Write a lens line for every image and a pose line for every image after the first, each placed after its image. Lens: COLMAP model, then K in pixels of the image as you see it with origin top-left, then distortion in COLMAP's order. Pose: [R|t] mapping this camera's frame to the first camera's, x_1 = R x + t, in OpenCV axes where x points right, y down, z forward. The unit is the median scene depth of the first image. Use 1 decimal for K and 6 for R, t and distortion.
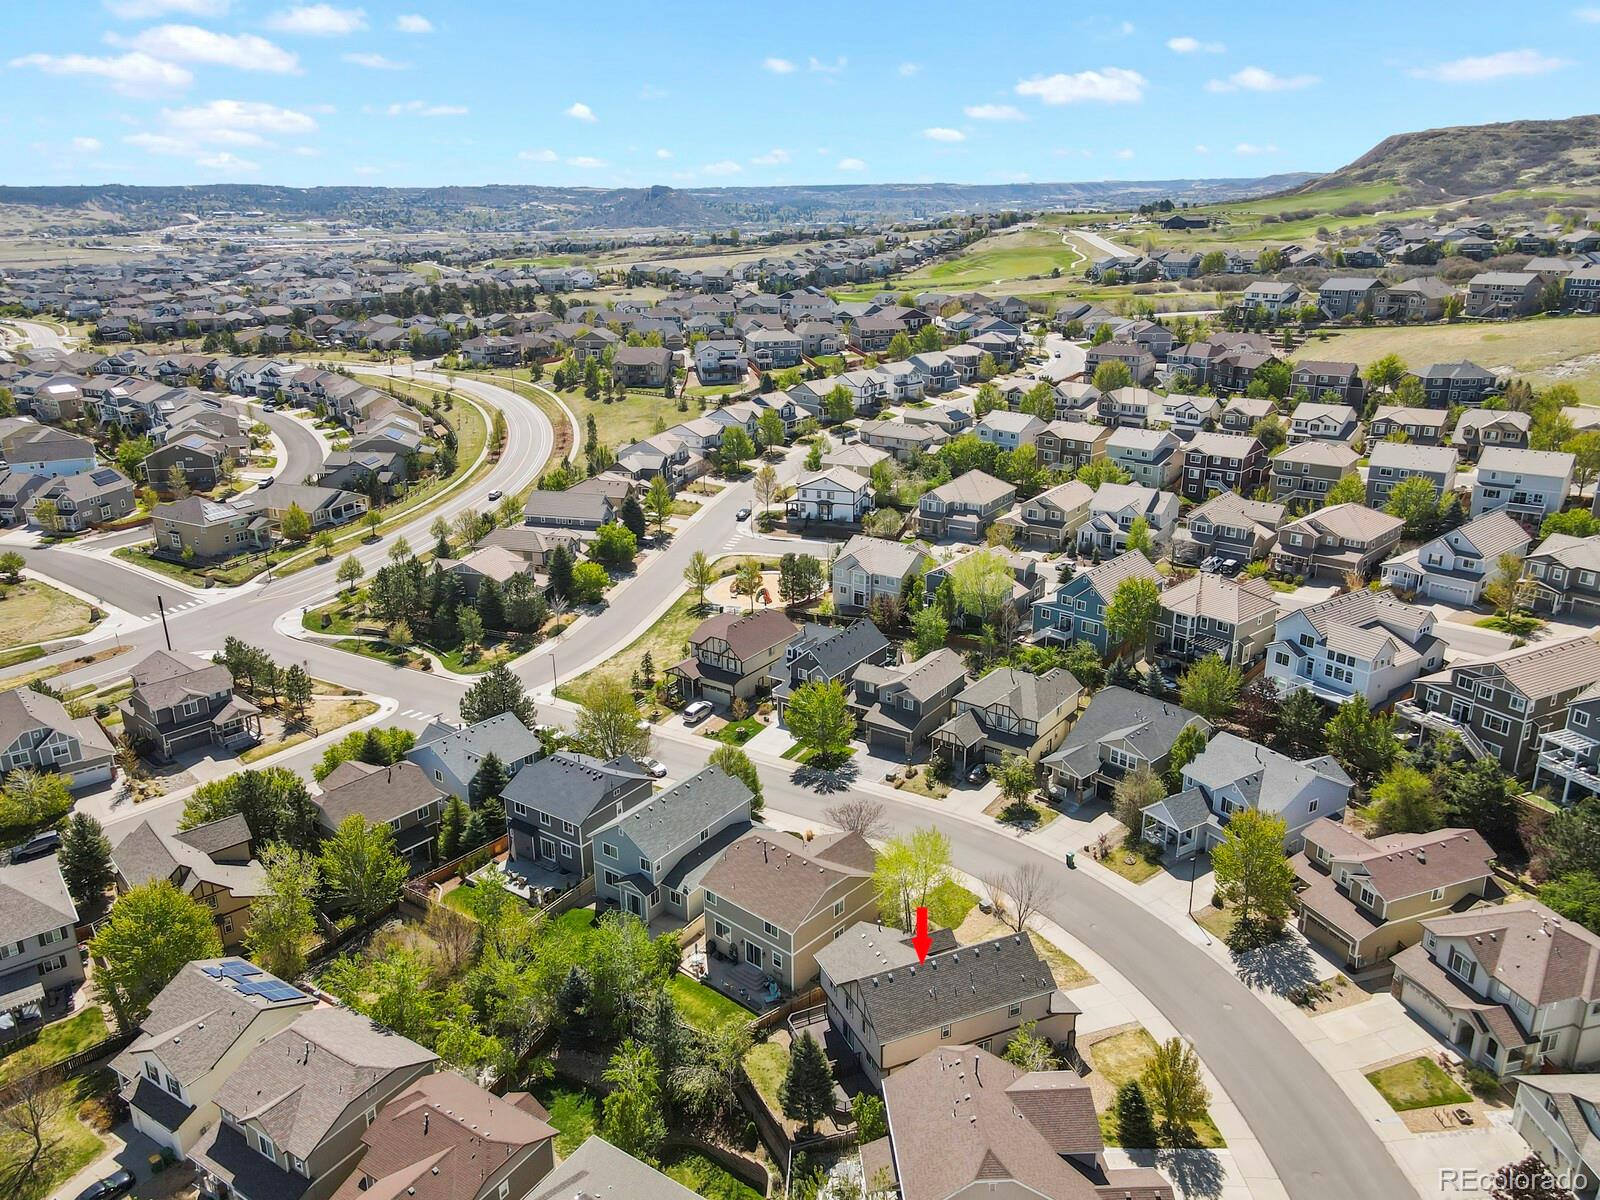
lens RADIAL K [[1160.8, 0, 798.5], [0, 1160.8, 599.4], [0, 0, 1]] dist [0.032302, 0.045727]
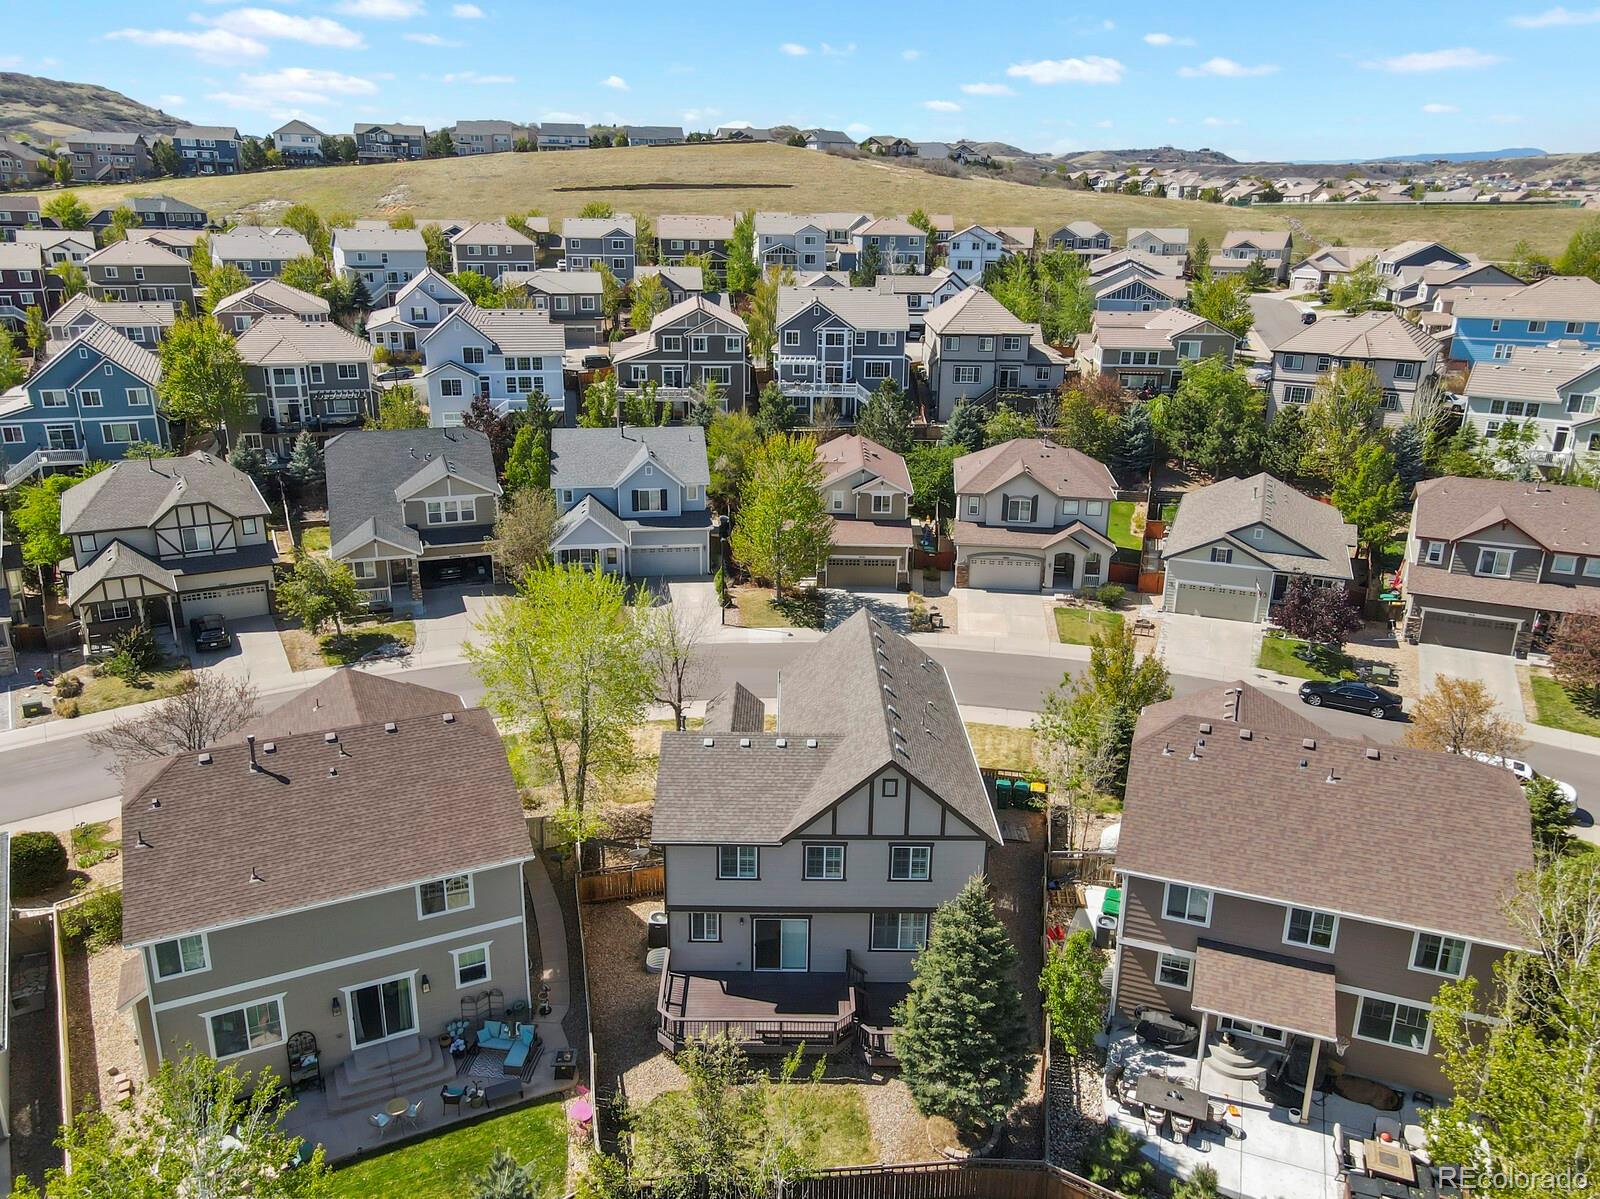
lens RADIAL K [[1163.7, 0, 800.0], [0, 1163.7, 599.5], [0, 0, 1]] dist [0.053949, 0.006751]
pose [[0.397382, -0.284712, 0.872368, -0.120651], [0.285865, 0.941755, 0.177141, 0.069654], [-0.871992, 0.178987, 0.455625, 0.309948]]
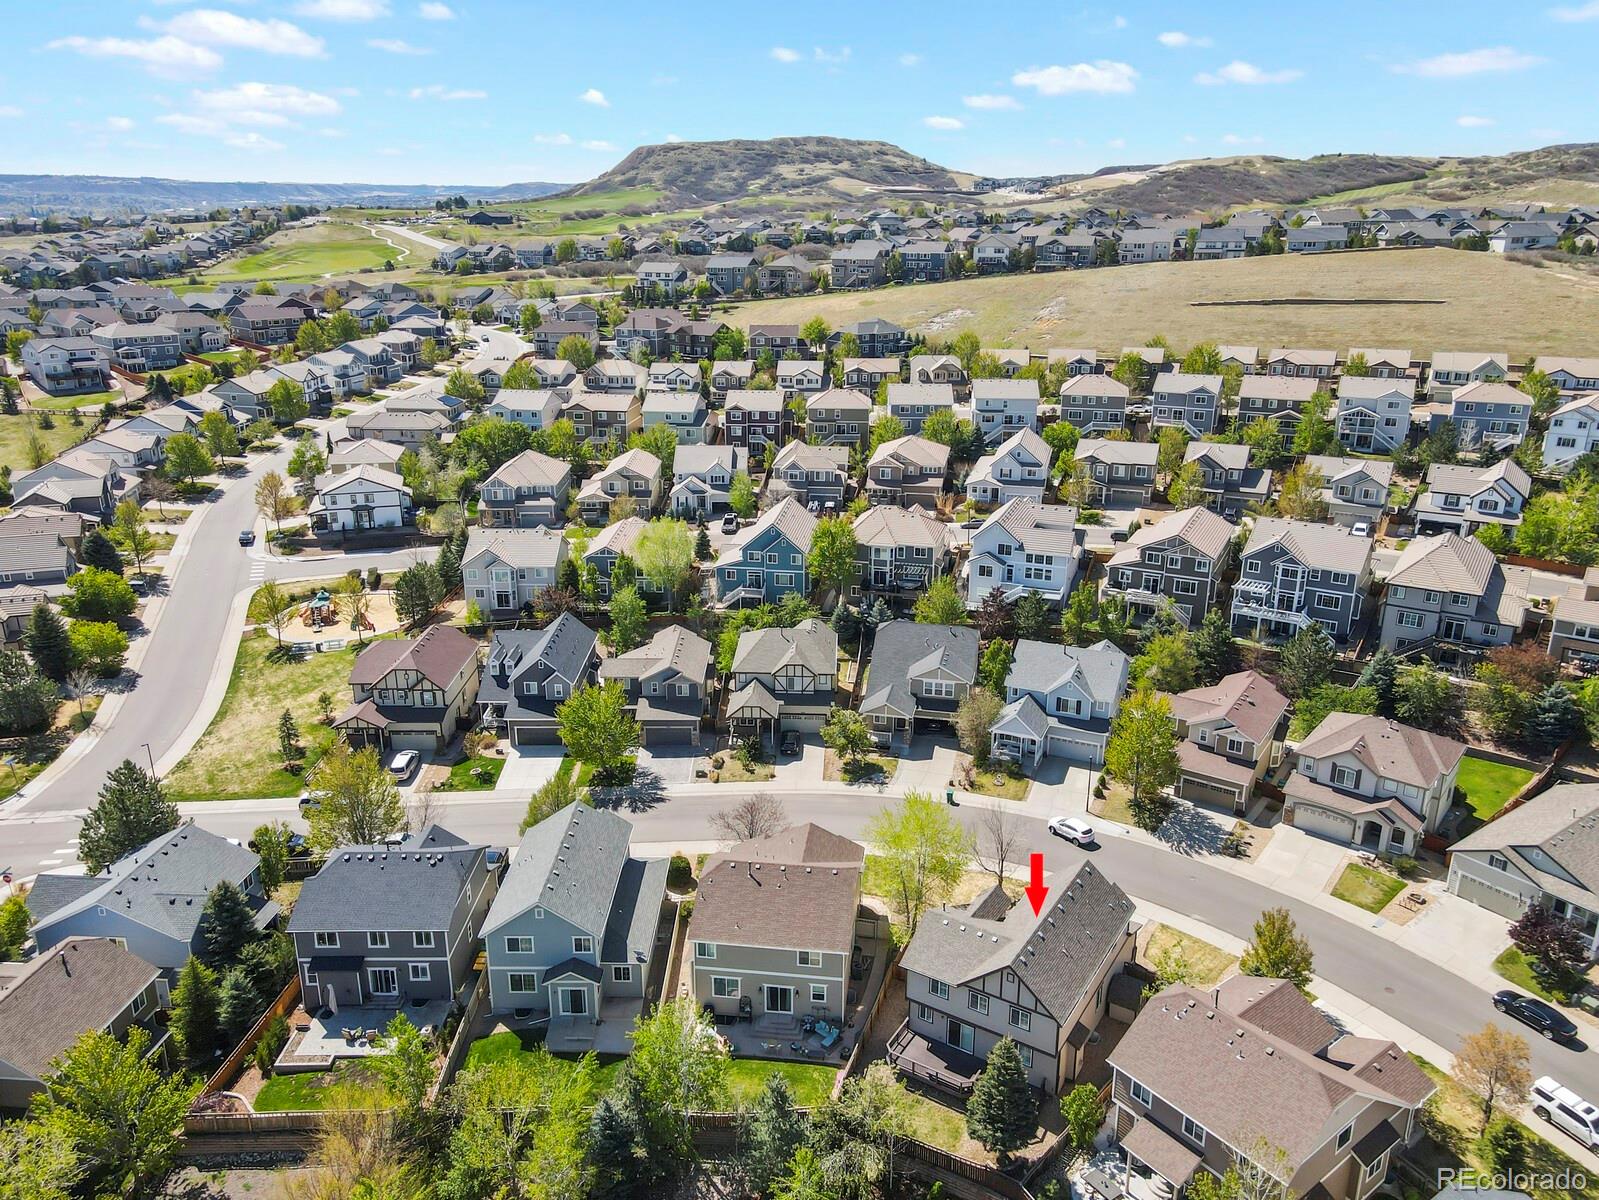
lens RADIAL K [[1164.2, 0, 799.5], [0, 1164.2, 600.0], [0, 0, 1]] dist [0.026004, 0.058035]
pose [[0.828383, -0.175235, 0.532048, -0.182475], [0.178032, 0.982923, 0.046544, -0.001296], [-0.531118, 0.056165, 0.845434, 0.129404]]
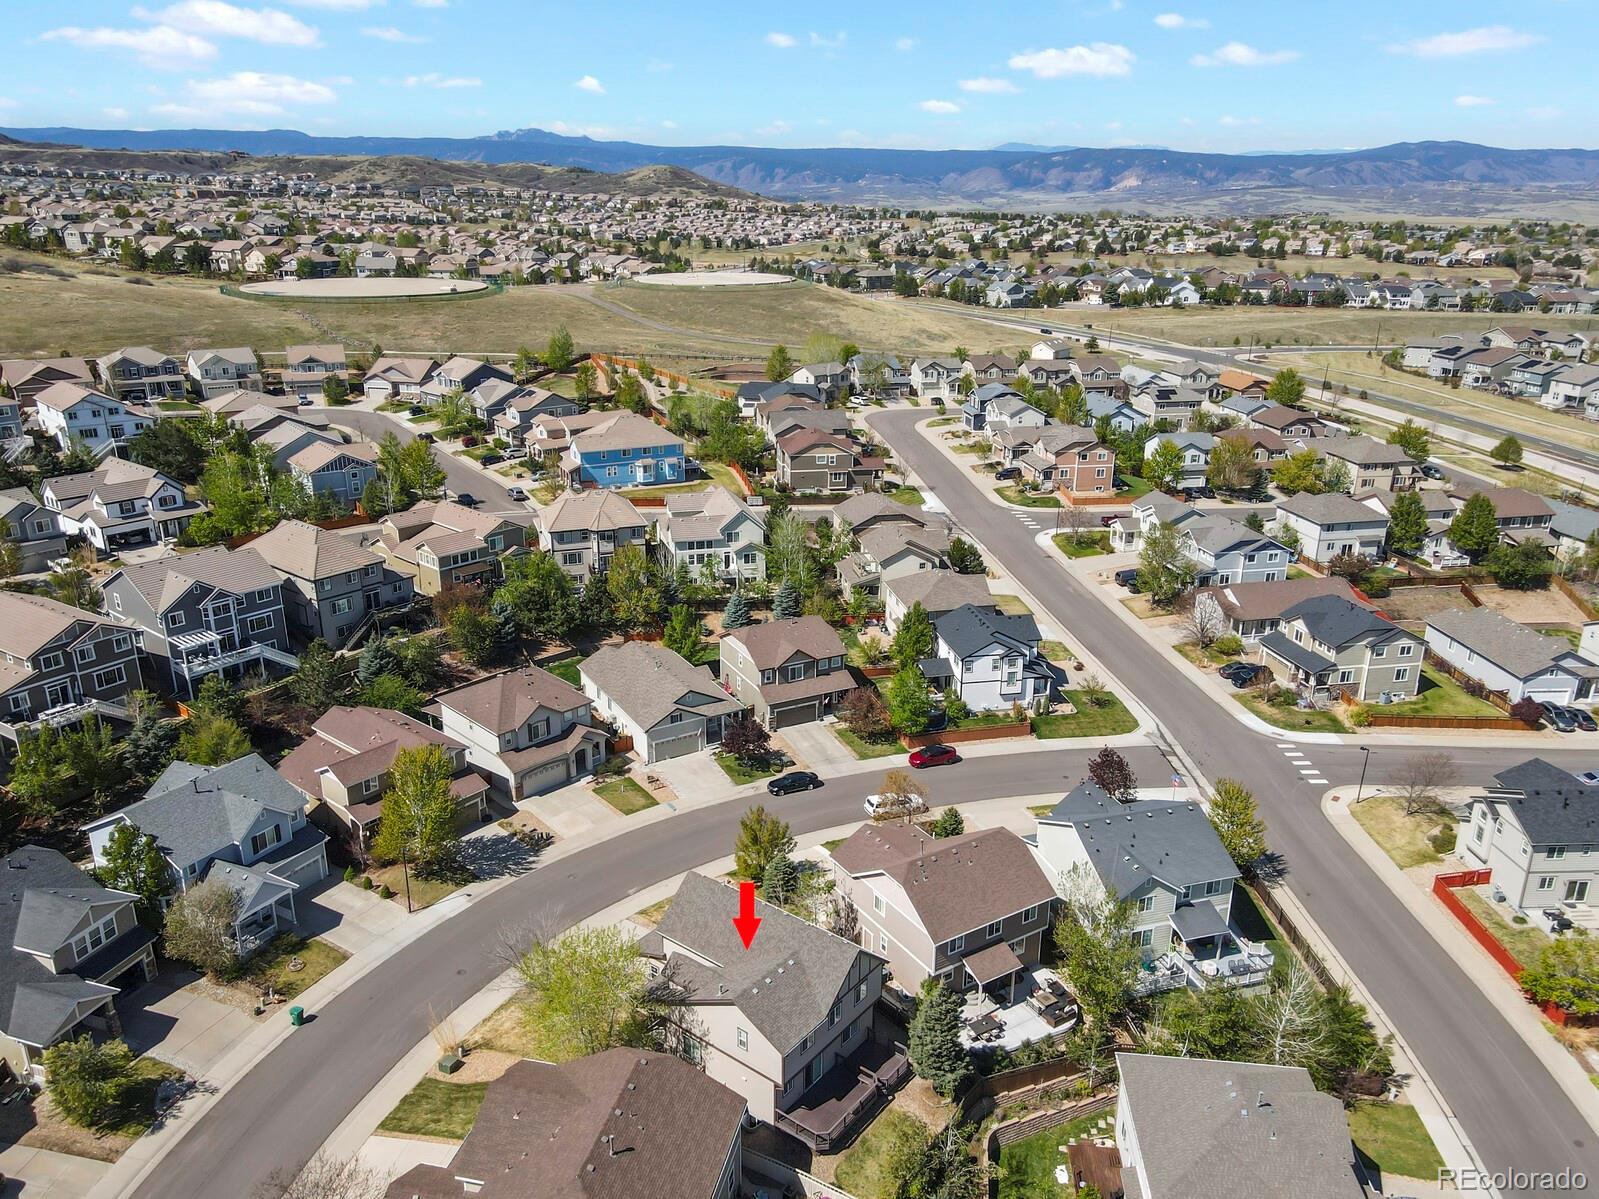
lens RADIAL K [[1164.2, 0, 799.5], [0, 1164.2, 599.5], [0, 0, 1]] dist [0.026004, 0.058035]
pose [[-0.471708, -0.291387, 0.832217, -0.216234], [0.286867, 0.841760, 0.457327, -0.113547], [-0.833786, 0.454460, -0.313476, 0.448347]]
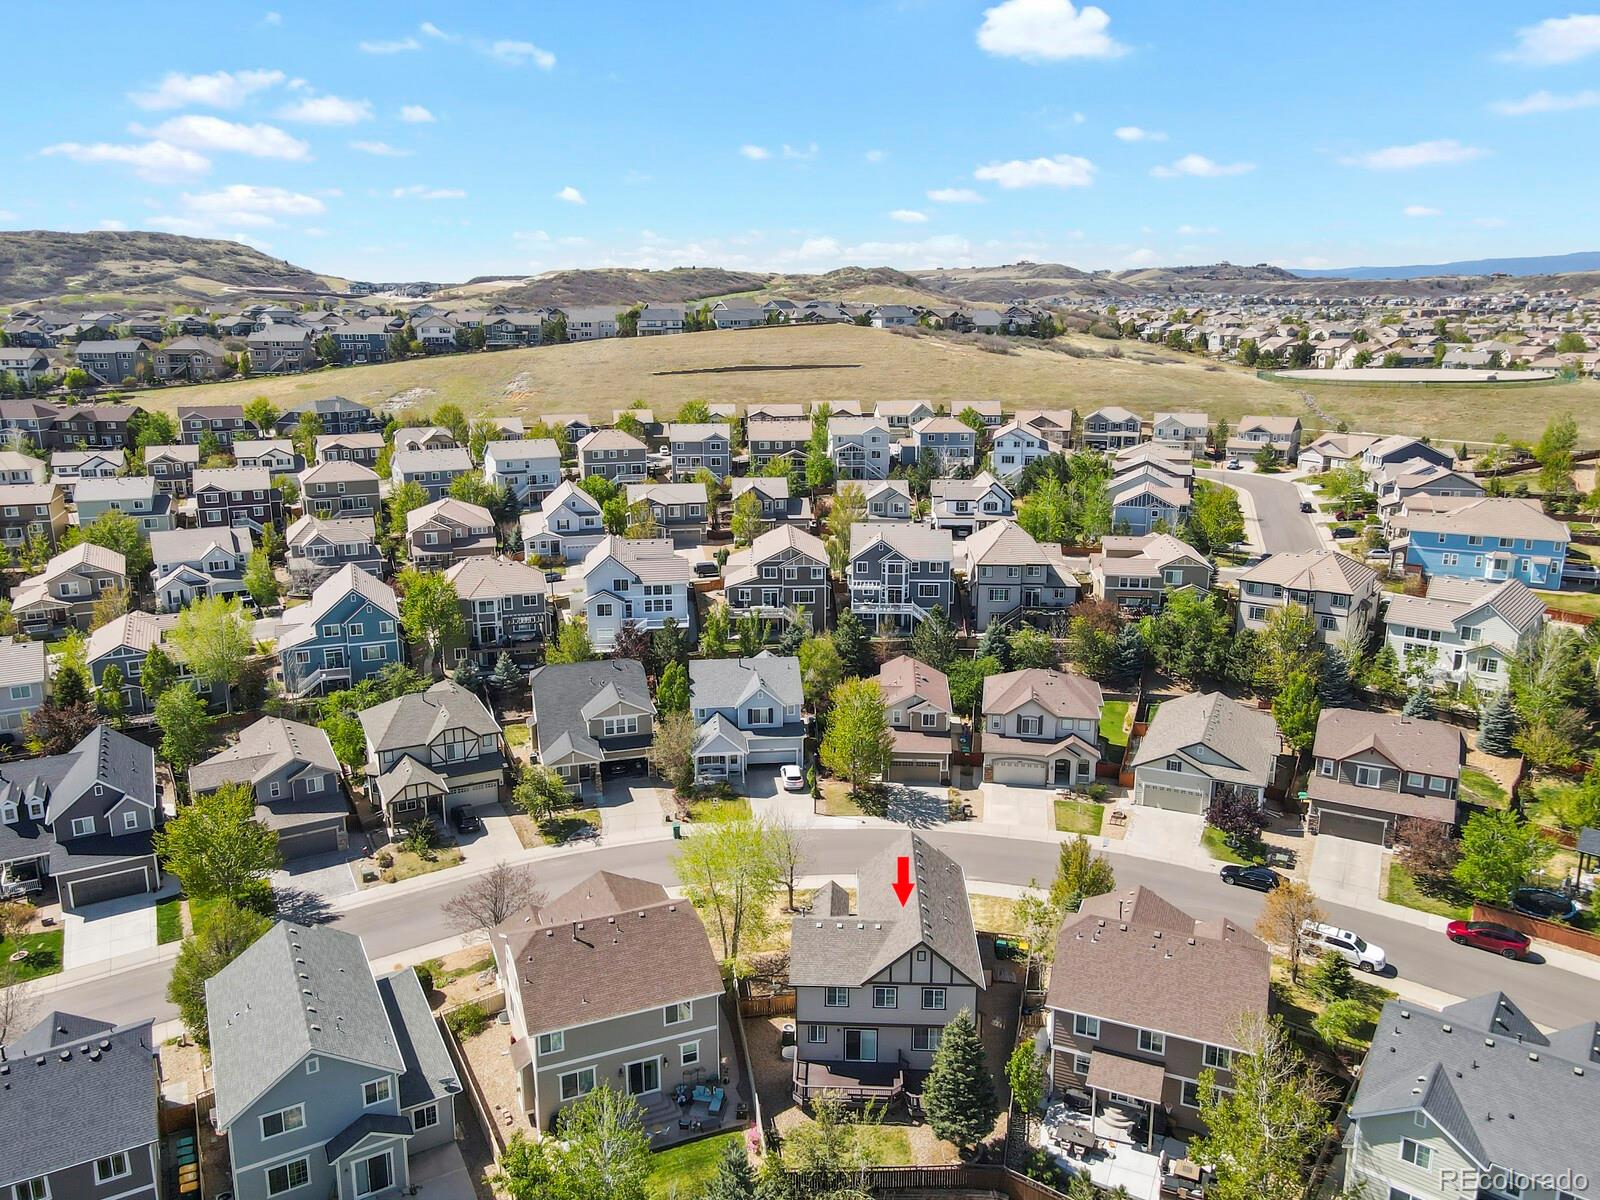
lens RADIAL K [[1160.8, 0, 798.5], [0, 1160.8, 599.4], [0, 0, 1]] dist [0.032302, 0.045727]
pose [[0.448483, -0.209702, 0.868843, -0.232406], [0.293240, 0.952802, 0.078601, 0.008283], [-0.844318, 0.219528, 0.488809, 0.240049]]
